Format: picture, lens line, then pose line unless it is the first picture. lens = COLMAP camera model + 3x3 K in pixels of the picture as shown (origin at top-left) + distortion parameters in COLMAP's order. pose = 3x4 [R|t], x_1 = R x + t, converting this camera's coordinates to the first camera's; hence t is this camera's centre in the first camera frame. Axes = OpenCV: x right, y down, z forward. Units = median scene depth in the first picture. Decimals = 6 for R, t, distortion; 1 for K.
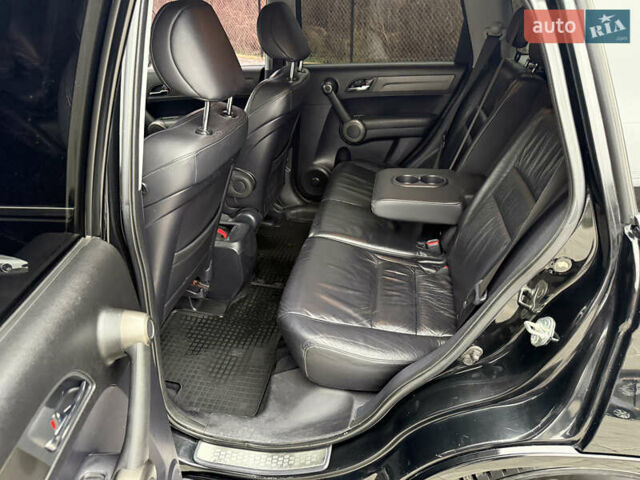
lens RADIAL K [[434.7, 0, 320.0], [0, 434.7, 240.0], [0, 0, 1]] dist [0.010677, -0.004207]
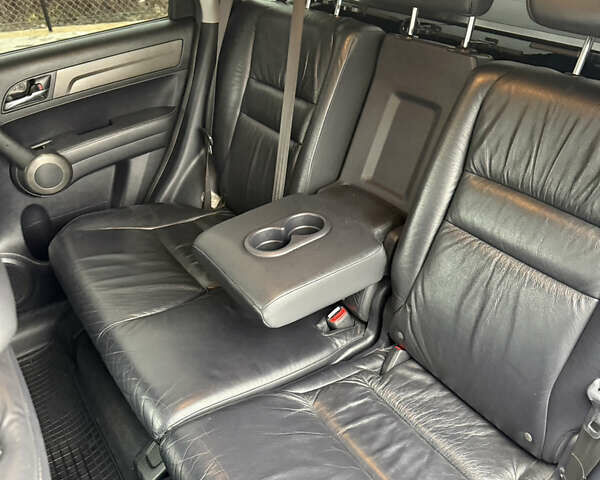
lens RADIAL K [[557.7, 0, 300.0], [0, 557.7, 240.0], [0, 0, 1]] dist [0.010955, 0.003386]
pose [[0.729368, -0.404570, 0.551675, -0.117149], [0.396584, 0.907119, 0.140912, -0.156391], [-0.557443, 0.116009, 0.822070, 0.268475]]
